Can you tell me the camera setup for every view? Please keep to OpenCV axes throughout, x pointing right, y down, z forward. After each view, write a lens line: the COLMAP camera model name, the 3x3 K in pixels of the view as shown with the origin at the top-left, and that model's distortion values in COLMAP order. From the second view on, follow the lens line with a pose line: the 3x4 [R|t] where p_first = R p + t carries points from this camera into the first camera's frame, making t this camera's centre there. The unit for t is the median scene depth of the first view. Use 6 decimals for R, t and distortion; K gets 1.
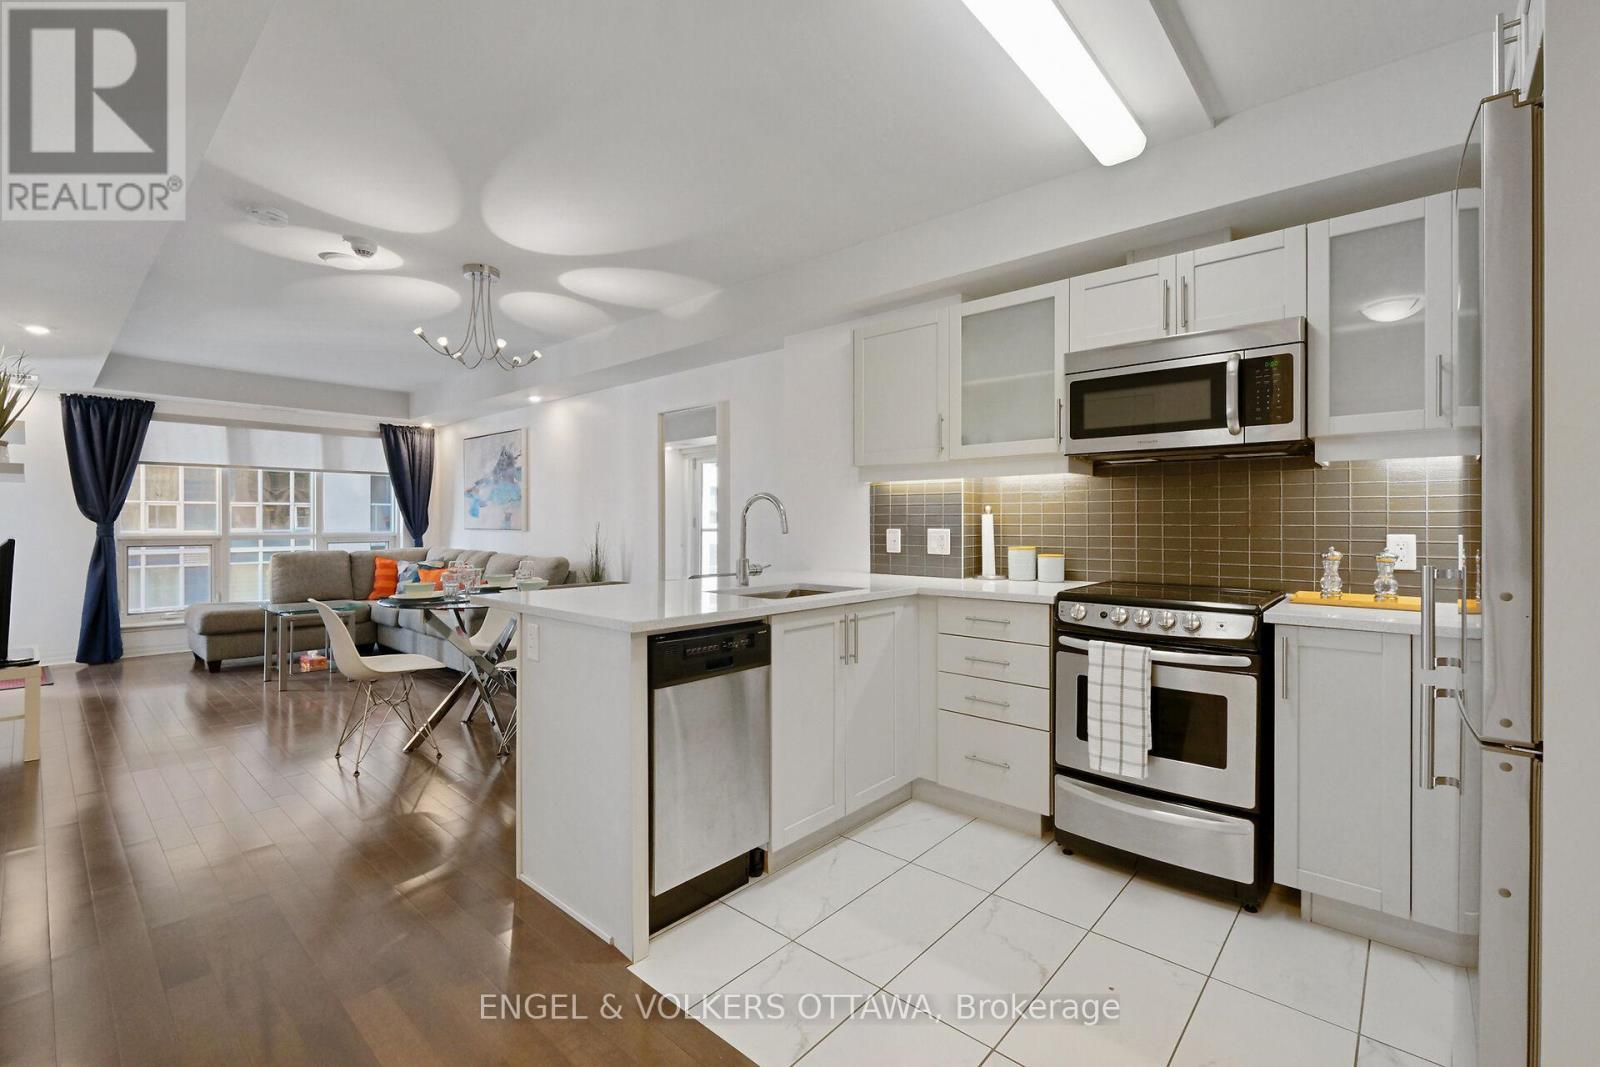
lens RADIAL K [[697.4, 0, 802.3], [0, 697.4, 520.5], [0, 0, 1]] dist [-0.004837, -0.000420]
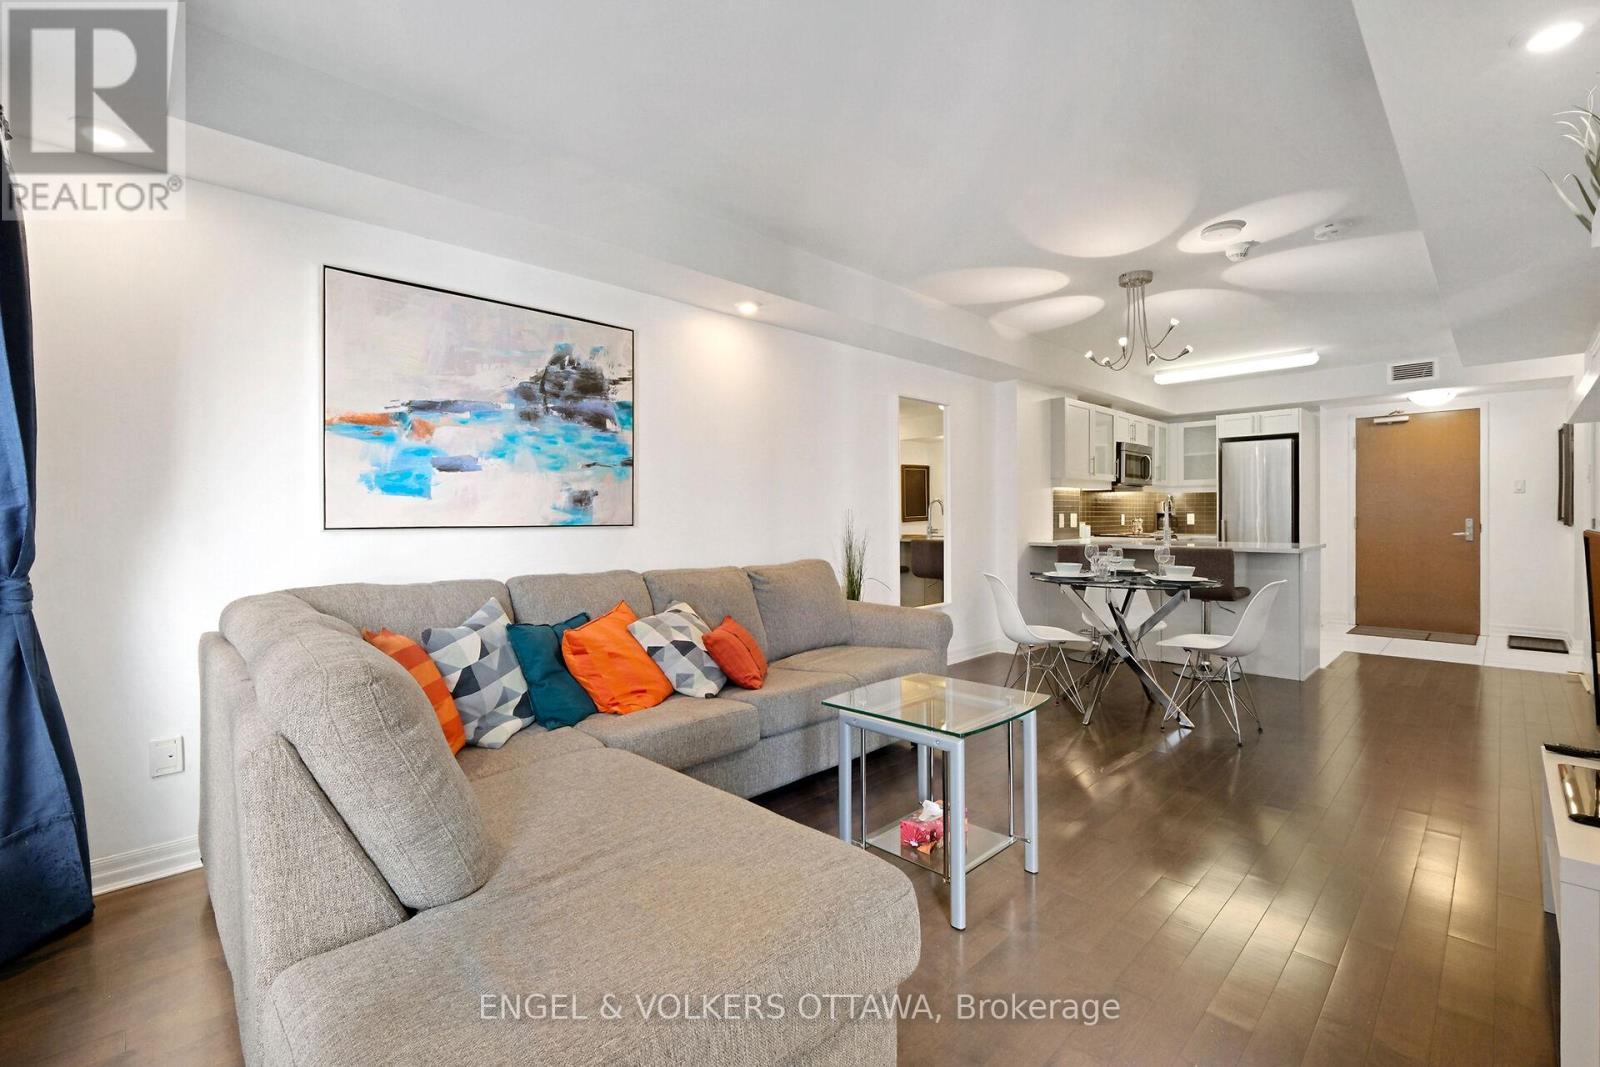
lens RADIAL K [[697.4, 0, 799.3], [0, 697.4, 517.8], [0, 0, 1]] dist [-0.004837, -0.000420]
pose [[0.066792, -0.005219, 0.997753, -0.981545], [0.002443, 0.999984, 0.005067, 0.006459], [-0.997764, 0.002099, 0.066804, 0.904009]]
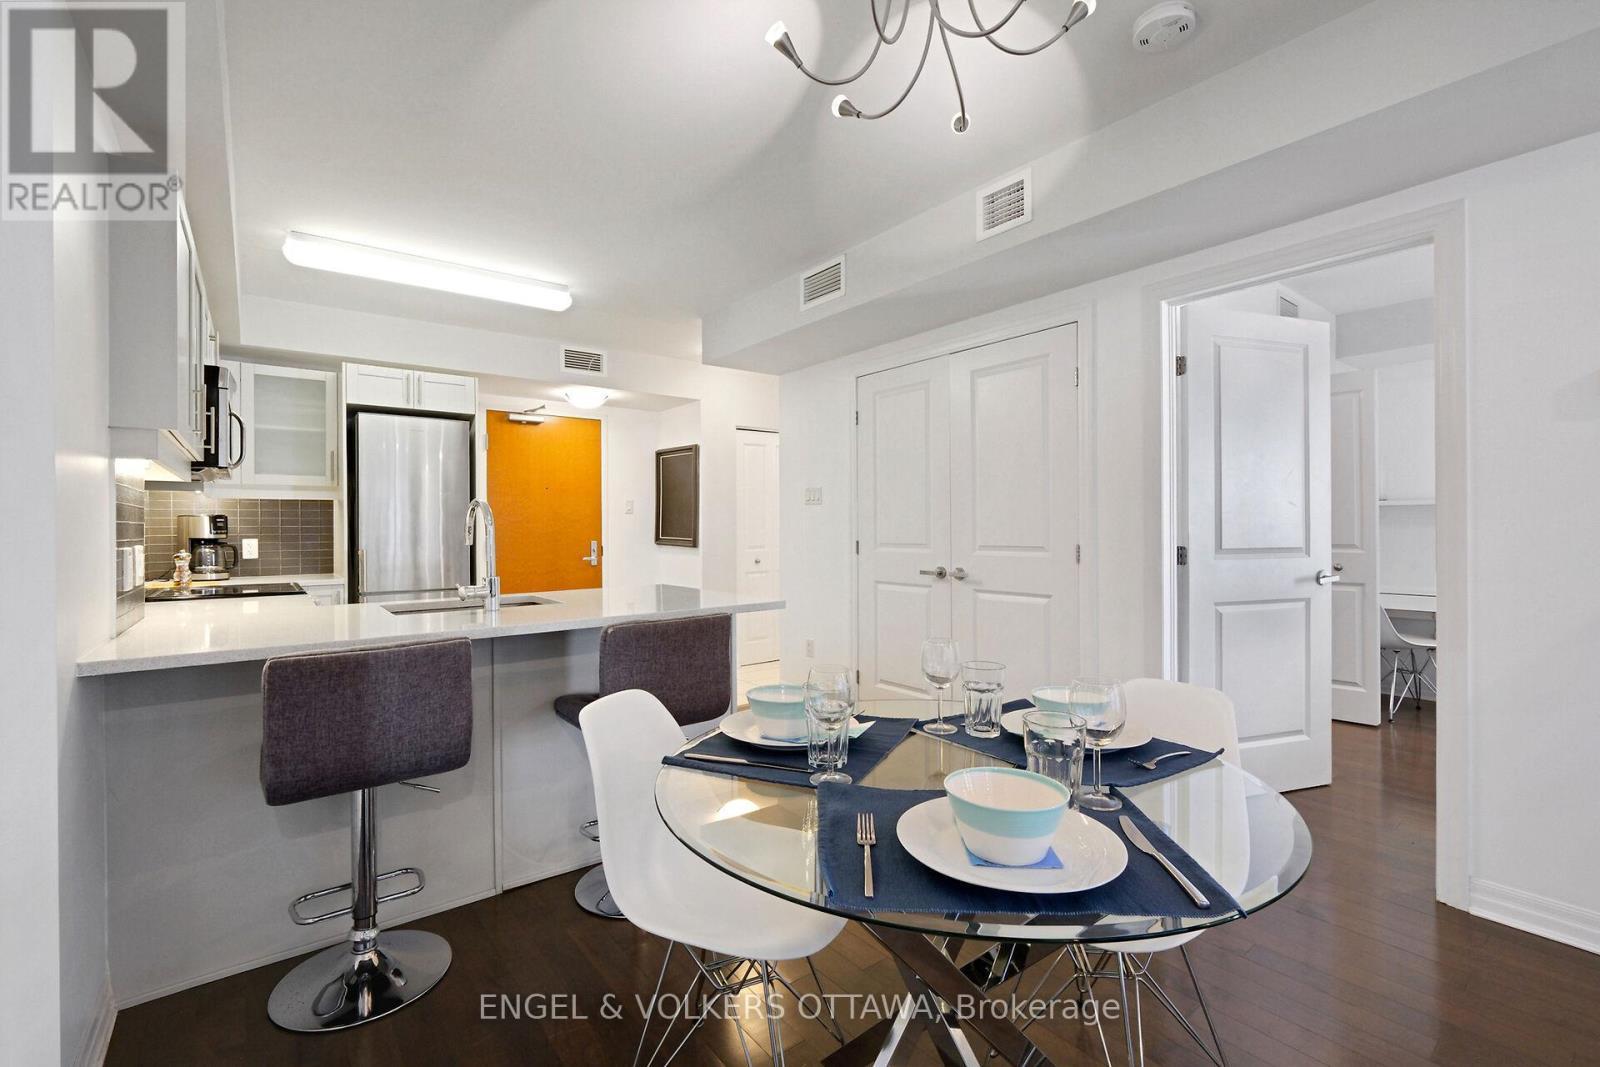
lens RADIAL K [[697.4, 0, 801.5], [0, 697.4, 528.5], [0, 0, 1]] dist [-0.004837, -0.000420]
pose [[-0.984137, 0.005456, 0.177326, -0.285566], [0.005494, 0.999985, -0.000274, 0.000107], [-0.177325, 0.000705, -0.984152, 0.843561]]
